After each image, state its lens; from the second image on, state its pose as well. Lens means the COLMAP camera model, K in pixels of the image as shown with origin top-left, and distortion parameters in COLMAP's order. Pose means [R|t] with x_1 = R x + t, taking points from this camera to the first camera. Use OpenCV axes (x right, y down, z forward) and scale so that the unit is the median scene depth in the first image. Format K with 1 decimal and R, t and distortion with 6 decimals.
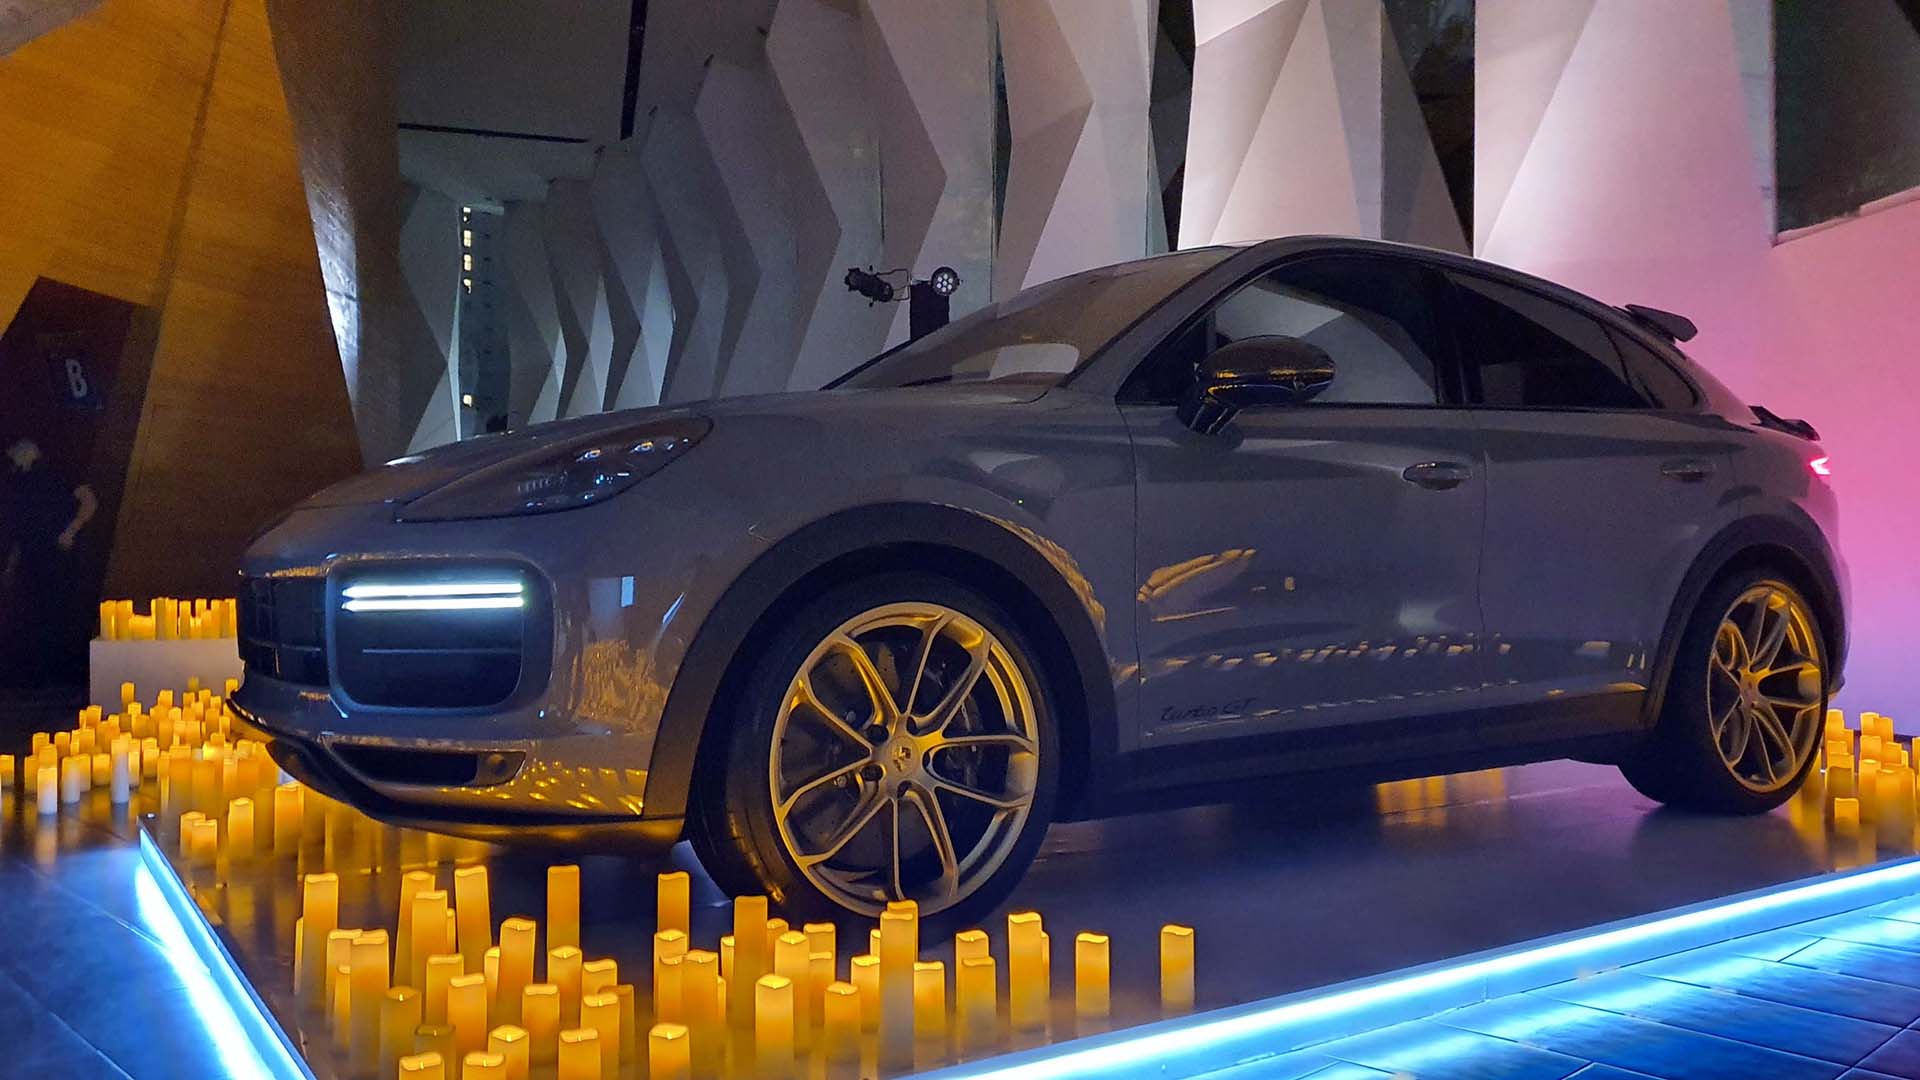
lens RADIAL K [[1571.8, 0, 966.0], [0, 1571.8, 542.3], [0, 0, 1]] dist [0.015404, 0.014012]
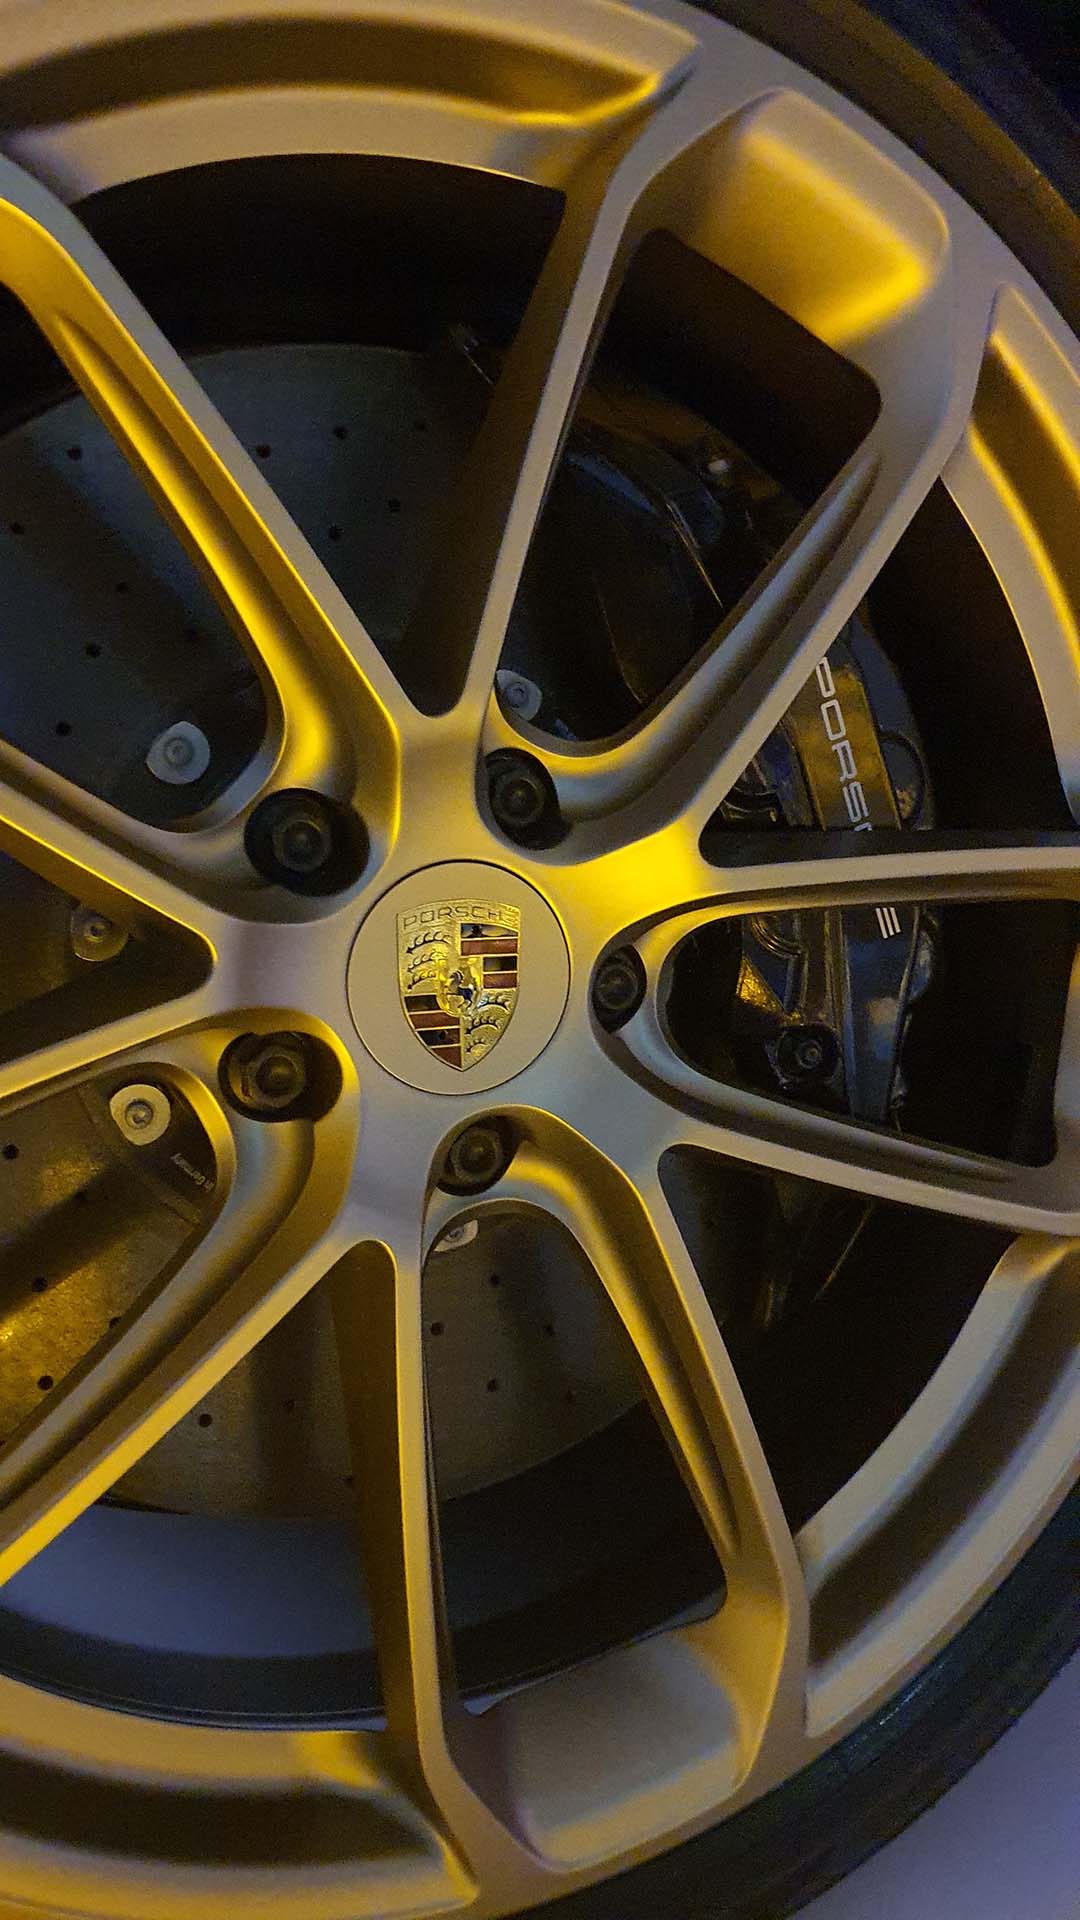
lens RADIAL K [[1571.8, 0, 545.2], [0, 1571.8, 952.8], [0, 0, 1]] dist [0.015404, 0.014012]
pose [[0.980417, -0.010509, -0.196651, 0.001880], [0.040433, 0.988044, 0.148779, 0.108059], [0.192736, -0.153816, 0.969120, 0.831058]]
